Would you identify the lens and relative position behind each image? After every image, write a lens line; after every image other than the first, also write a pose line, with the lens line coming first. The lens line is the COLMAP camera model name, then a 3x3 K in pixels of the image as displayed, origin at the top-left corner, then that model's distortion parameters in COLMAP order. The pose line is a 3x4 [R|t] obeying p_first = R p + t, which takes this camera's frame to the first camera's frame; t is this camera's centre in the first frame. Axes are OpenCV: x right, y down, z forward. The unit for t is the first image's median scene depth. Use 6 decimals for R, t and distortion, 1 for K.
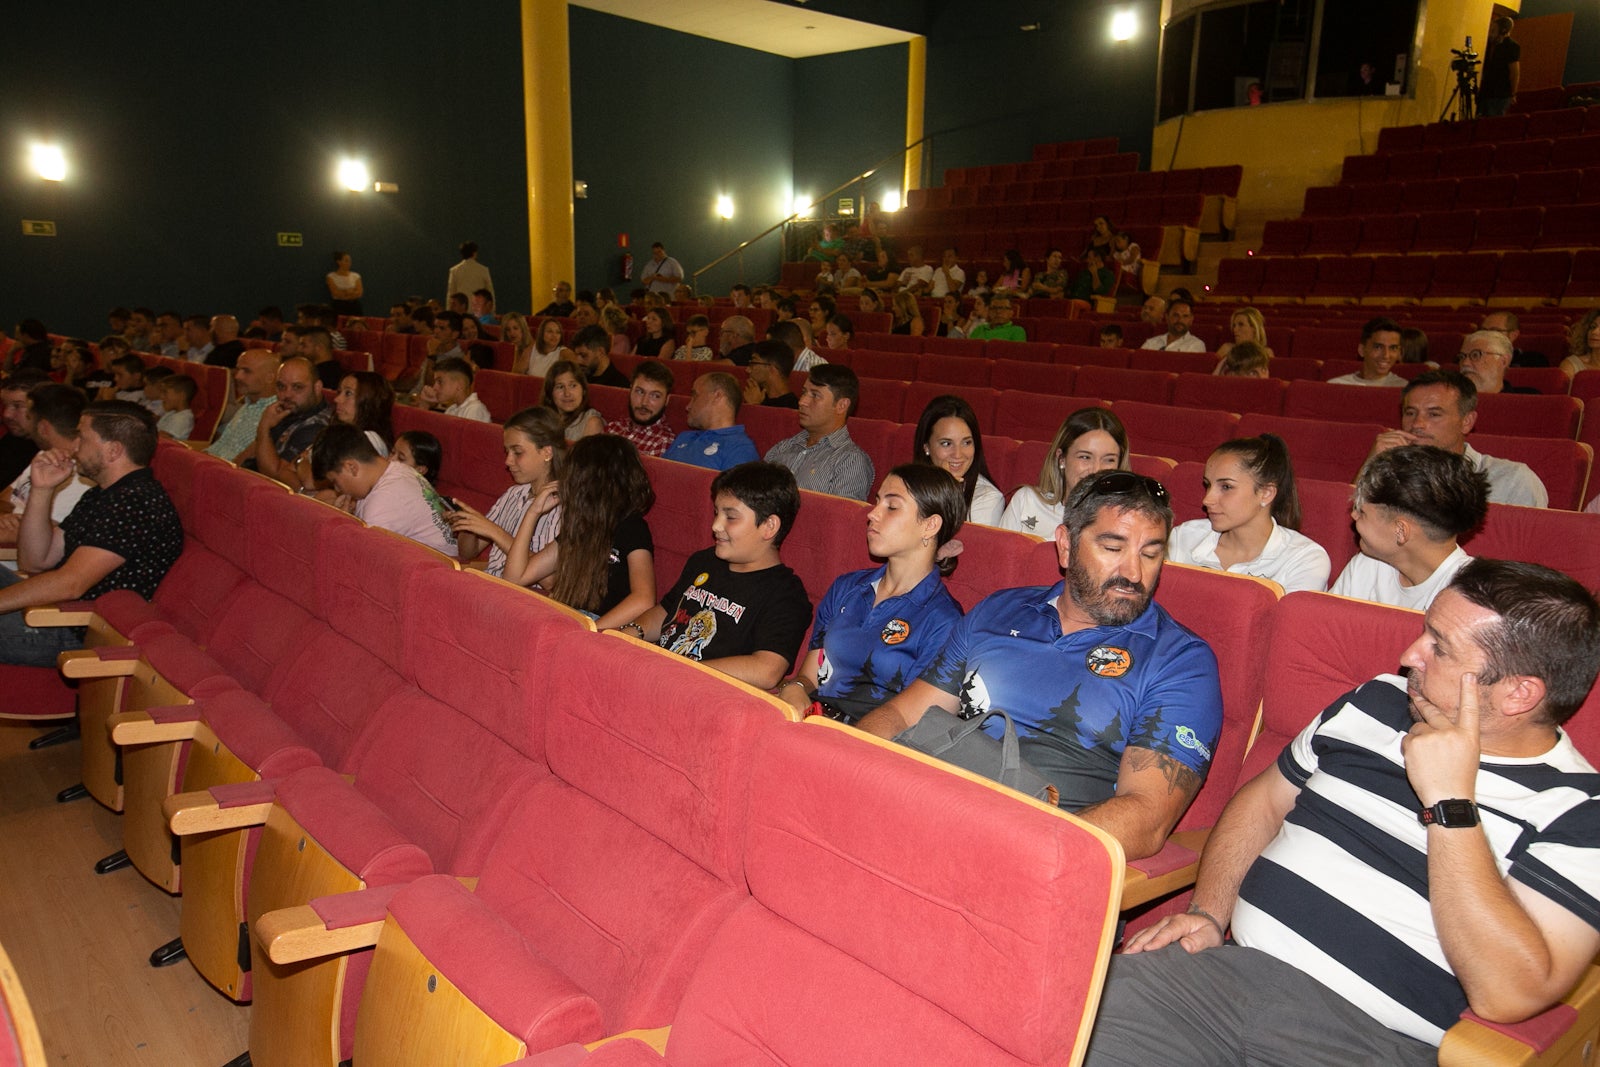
lens RADIAL K [[1128.1, 0, 794.4], [0, 1128.1, 528.7], [0, 0, 1]] dist [-0.019118, 0.051799]
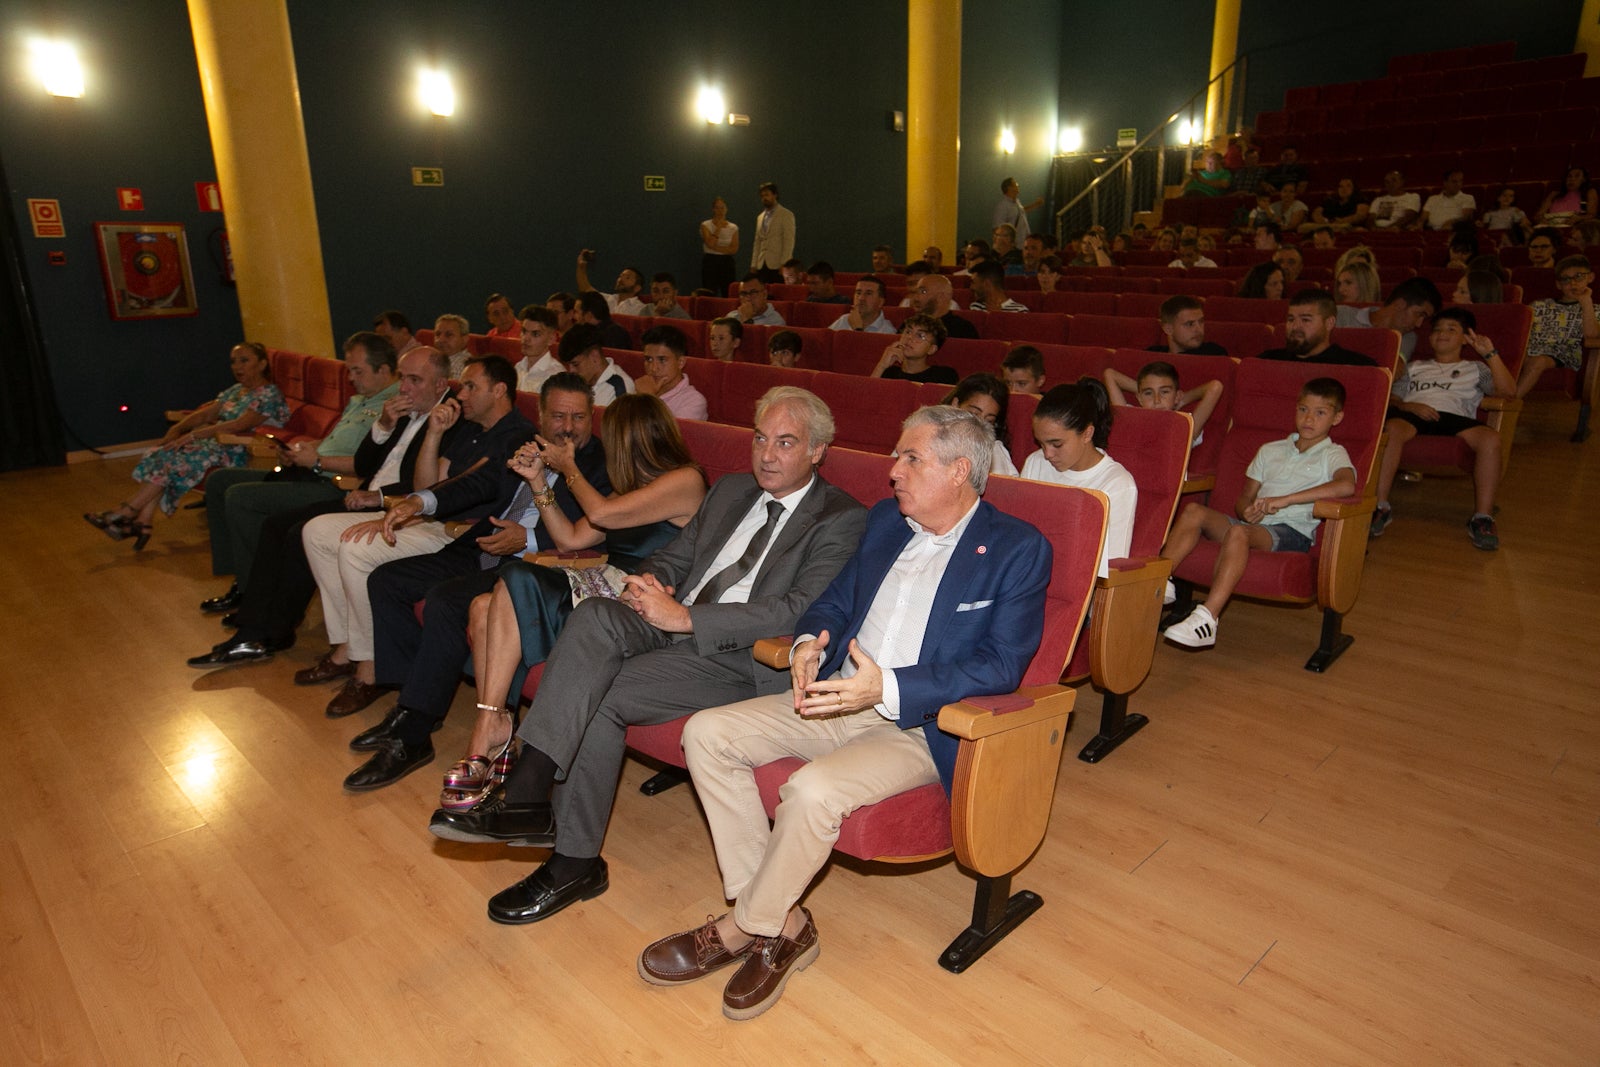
lens RADIAL K [[1022.4, 0, 814.7], [0, 1022.4, 533.3], [0, 0, 1]] dist [-0.043462, 0.068301]
pose [[0.998767, -0.038486, 0.031348, -0.373277], [0.036024, 0.996485, 0.075633, -0.049670], [-0.034149, -0.074410, 0.996643, 0.221129]]
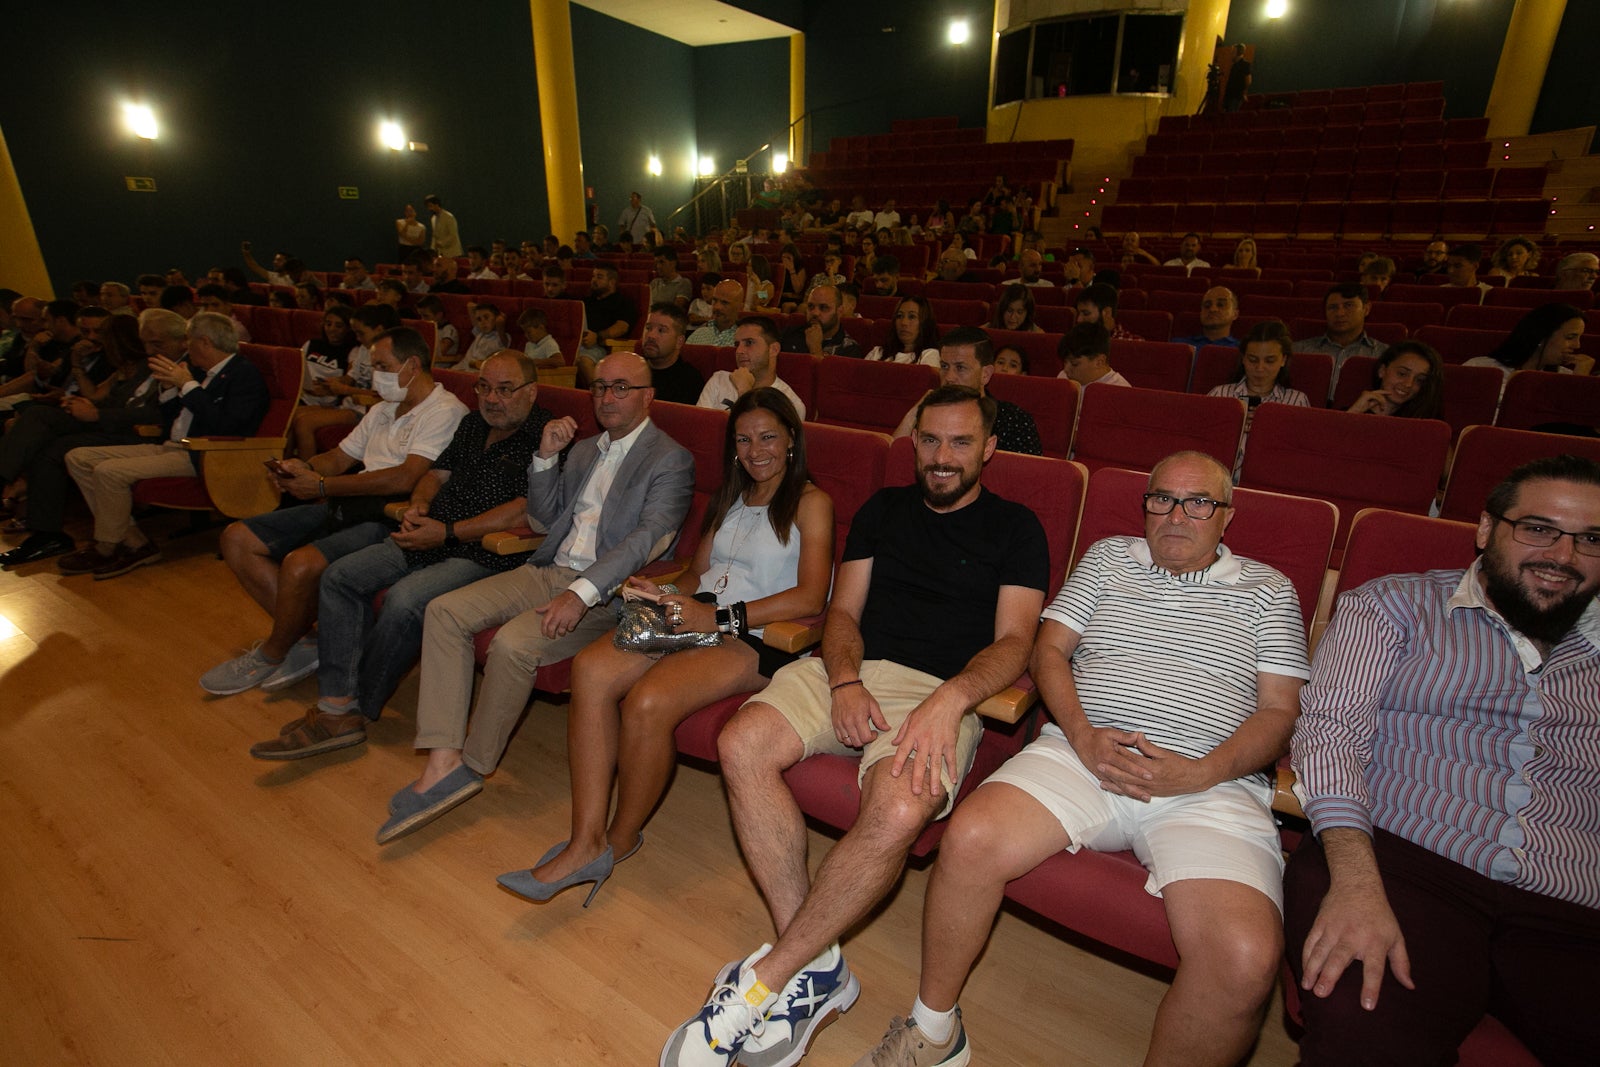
lens RADIAL K [[773.3, 0, 794.7], [0, 773.3, 528.6], [0, 0, 1]] dist [-0.046285, 0.019484]
pose [[0.966382, -0.101351, 0.236291, -0.227444], [0.062674, 0.984165, 0.165807, -0.014026], [-0.249354, -0.145424, 0.957431, 0.076459]]
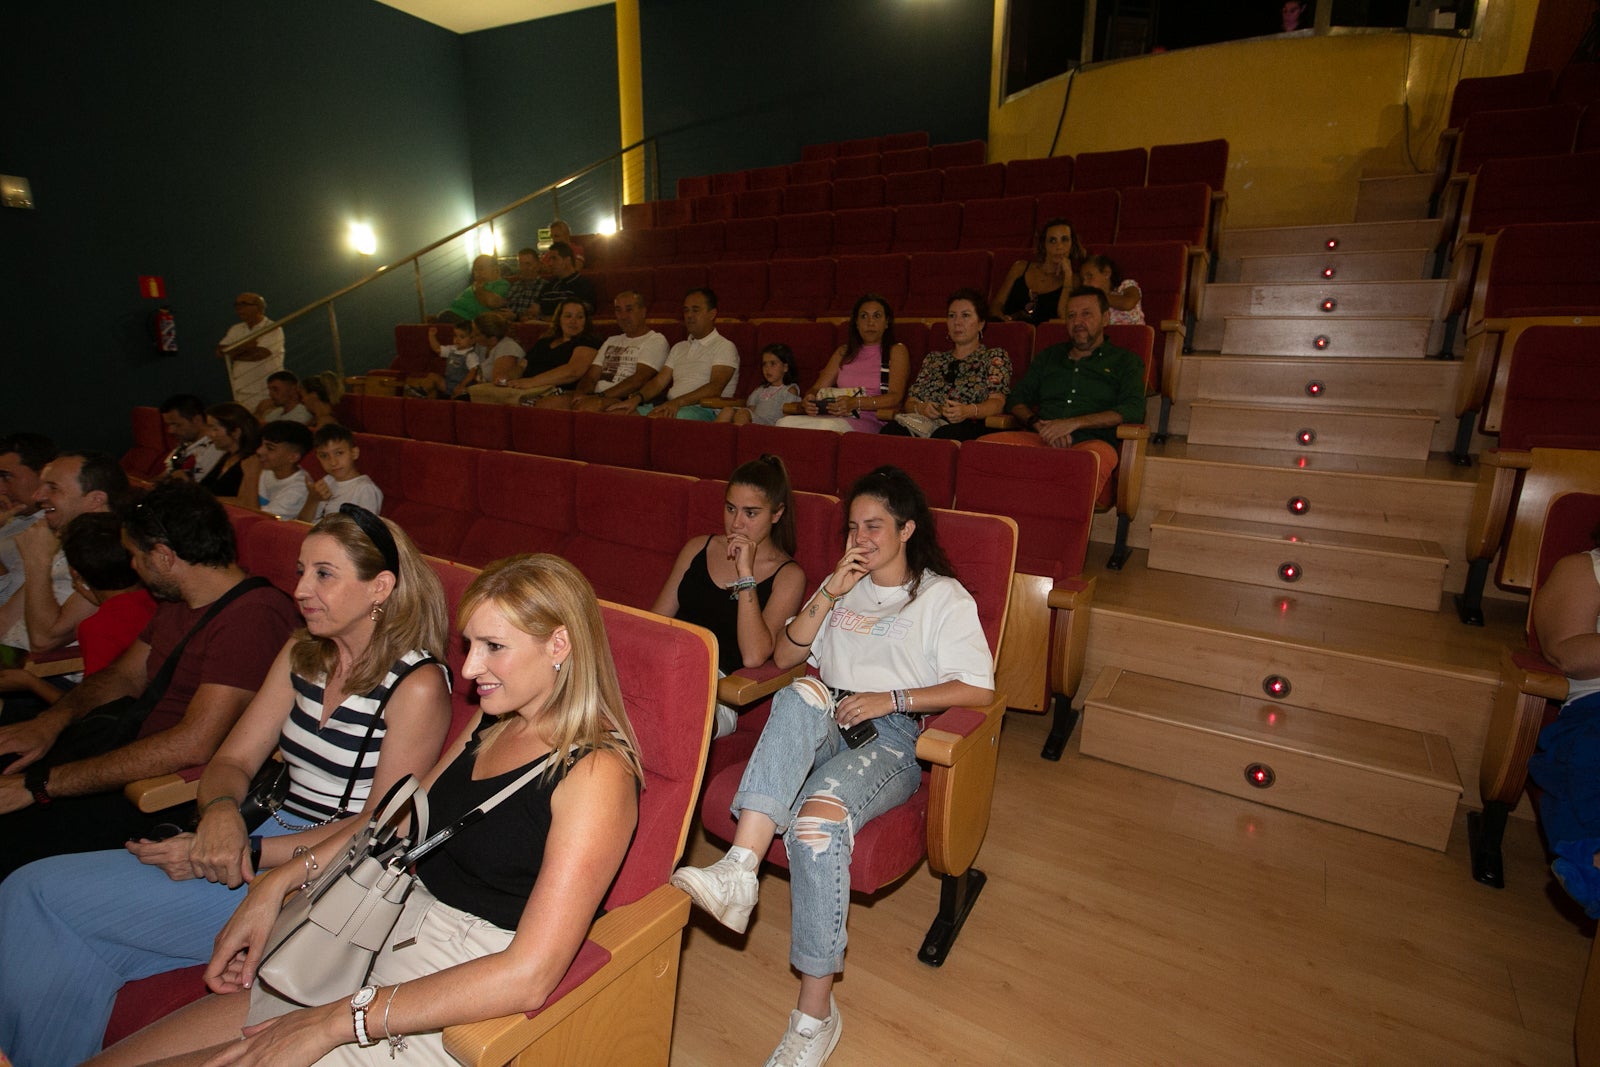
lens RADIAL K [[801.5, 0, 805.7], [0, 801.5, 530.2], [0, 0, 1]] dist [-0.038816, 0.014554]
pose [[0.962199, -0.080116, 0.260298, 0.085996], [0.069043, 0.996288, 0.051421, -0.165558], [-0.263451, -0.031506, 0.964158, 0.666166]]
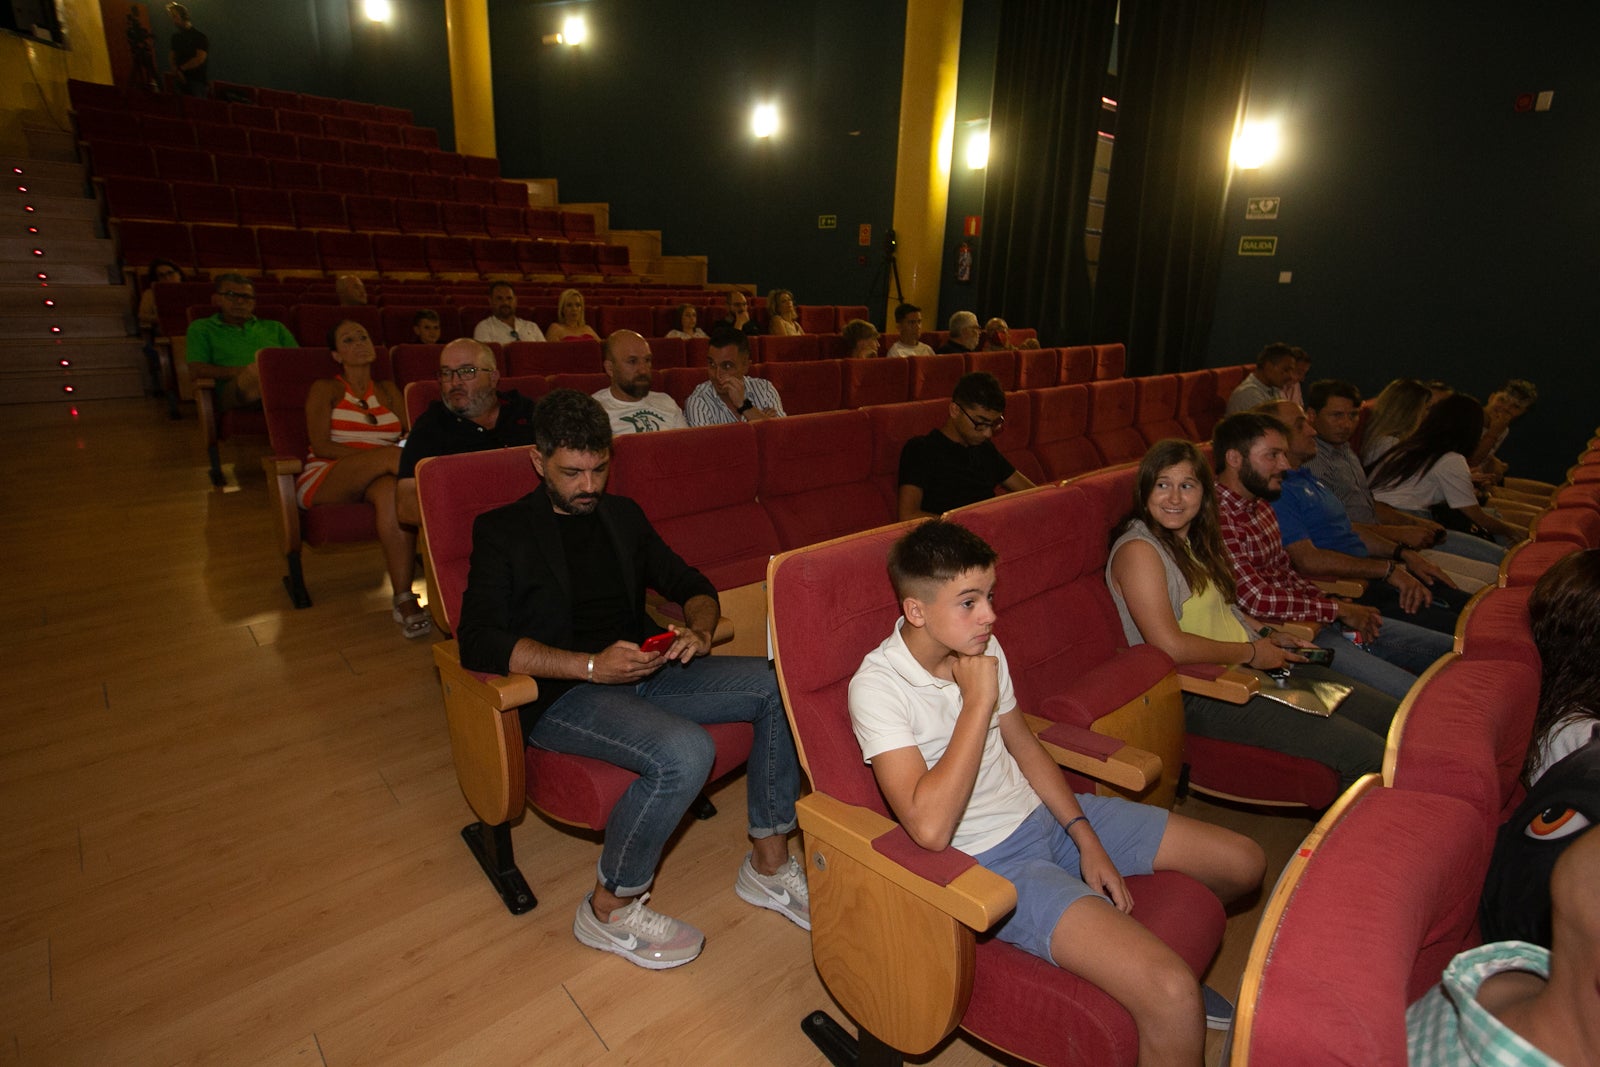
lens RADIAL K [[796.5, 0, 793.1], [0, 796.5, 526.7], [0, 0, 1]] dist [-0.043359, 0.015776]
pose [[-0.014829, -0.308346, 0.951159, -0.202380], [0.169849, 0.936662, 0.306294, -0.094633], [-0.985358, 0.166096, 0.038482, 0.418873]]
